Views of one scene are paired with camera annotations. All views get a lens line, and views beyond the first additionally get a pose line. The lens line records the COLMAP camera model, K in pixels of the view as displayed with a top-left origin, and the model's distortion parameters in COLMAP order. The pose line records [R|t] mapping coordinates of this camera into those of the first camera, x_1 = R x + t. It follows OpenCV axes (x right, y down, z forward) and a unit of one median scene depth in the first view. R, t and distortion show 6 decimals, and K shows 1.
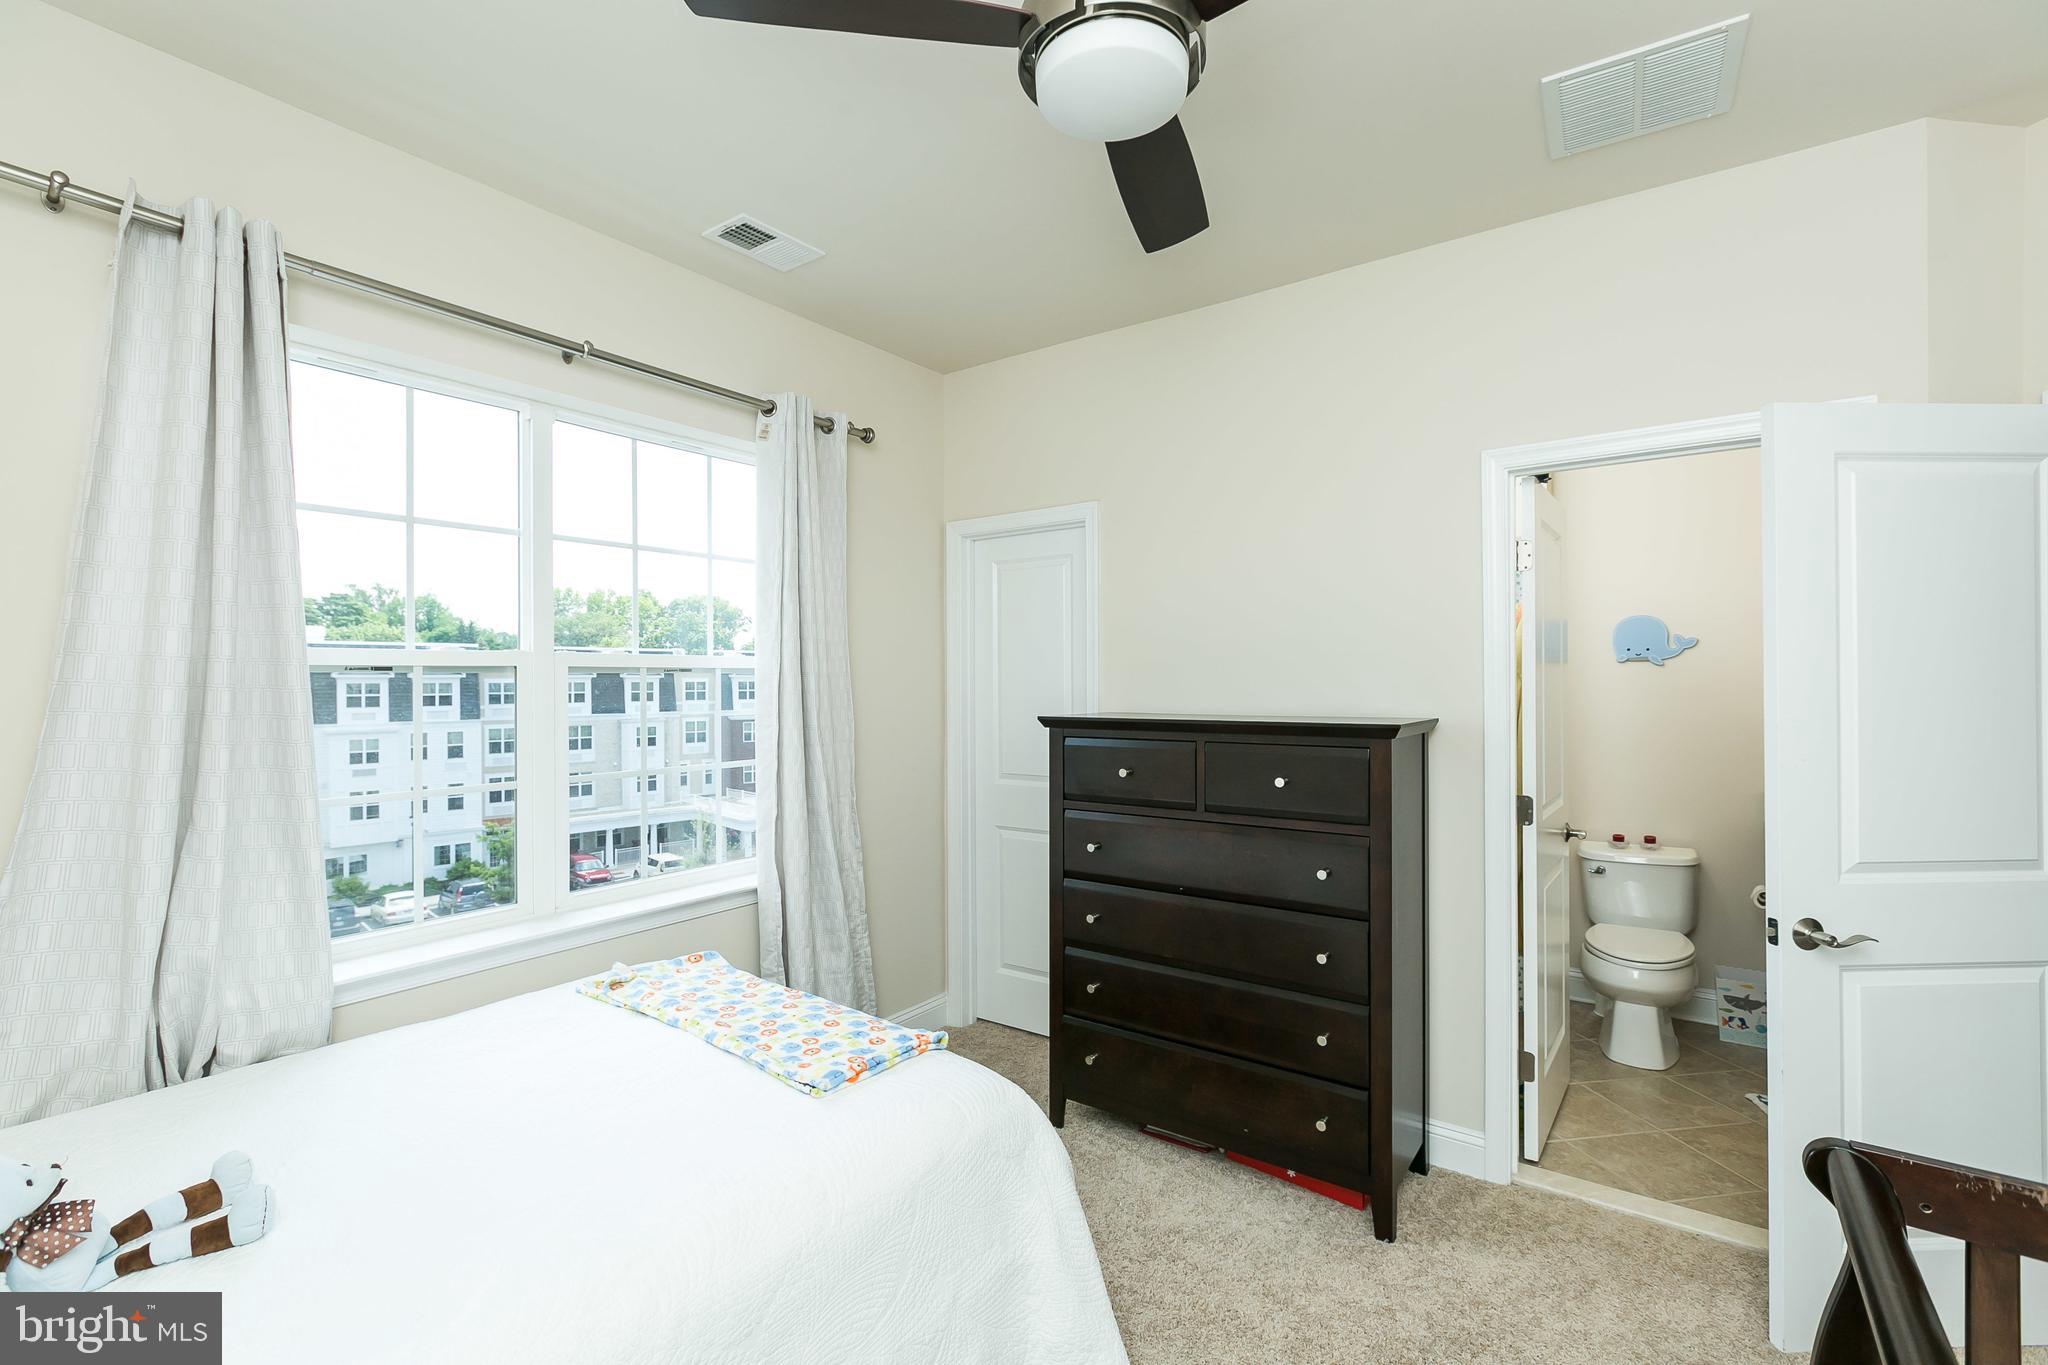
lens RADIAL K [[916.7, 0, 1016.7], [0, 916.7, 680.8], [0, 0, 1]] dist [0.004321, -0.001669]
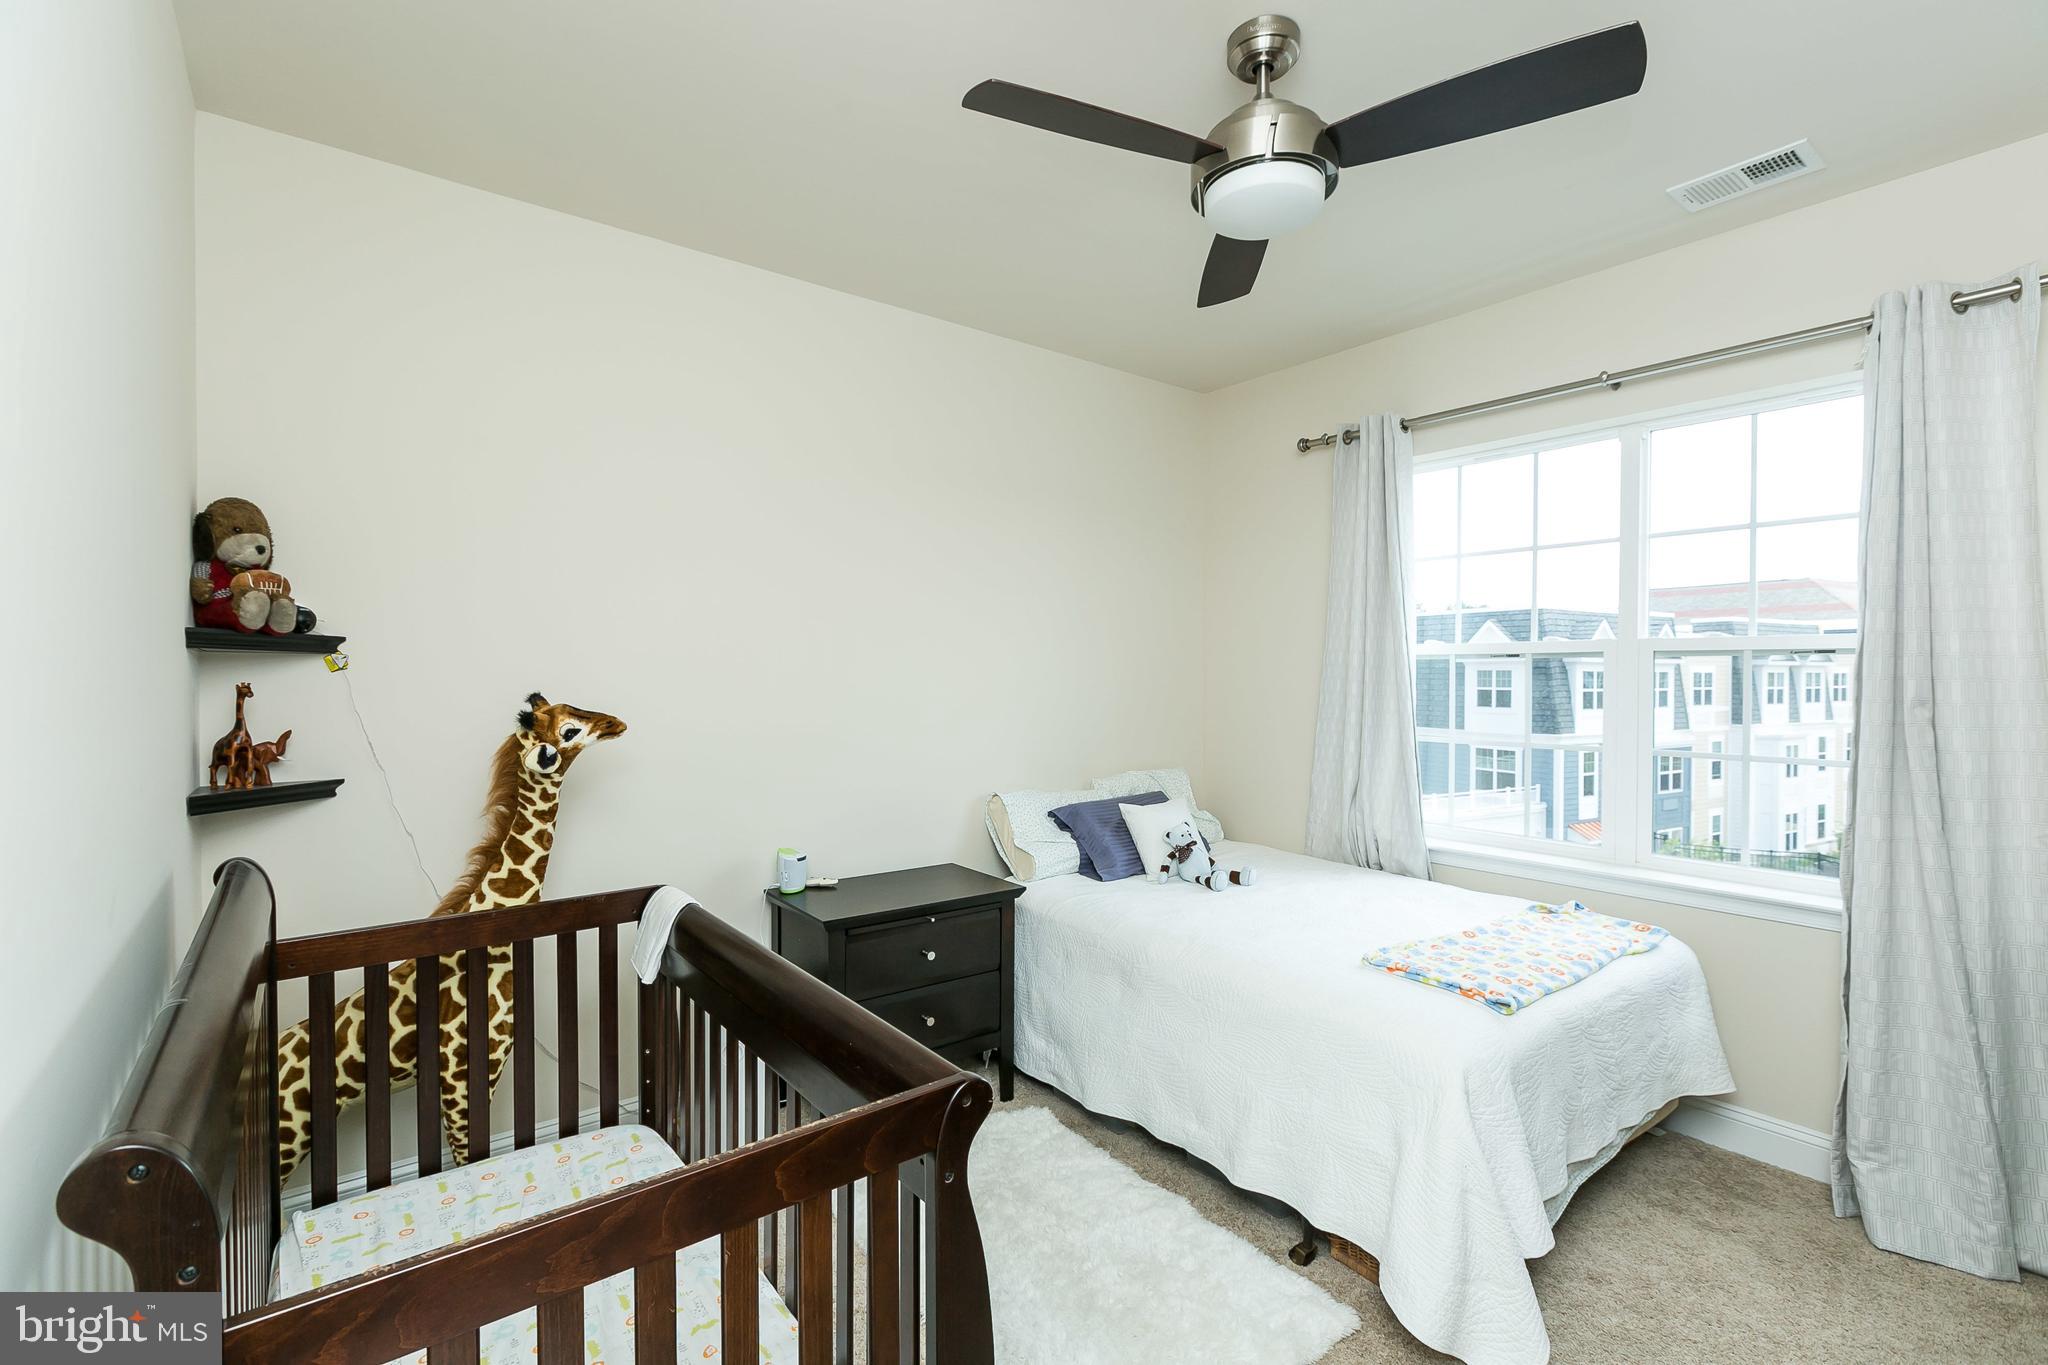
lens RADIAL K [[916.7, 0, 1026.5], [0, 916.7, 685.5], [0, 0, 1]] dist [0.004321, -0.001669]
pose [[-0.302418, 0.011373, -0.953108, 1.039078], [-0.008621, 0.999855, 0.014666, 0.024051], [0.953136, 0.012652, -0.302276, 0.792778]]
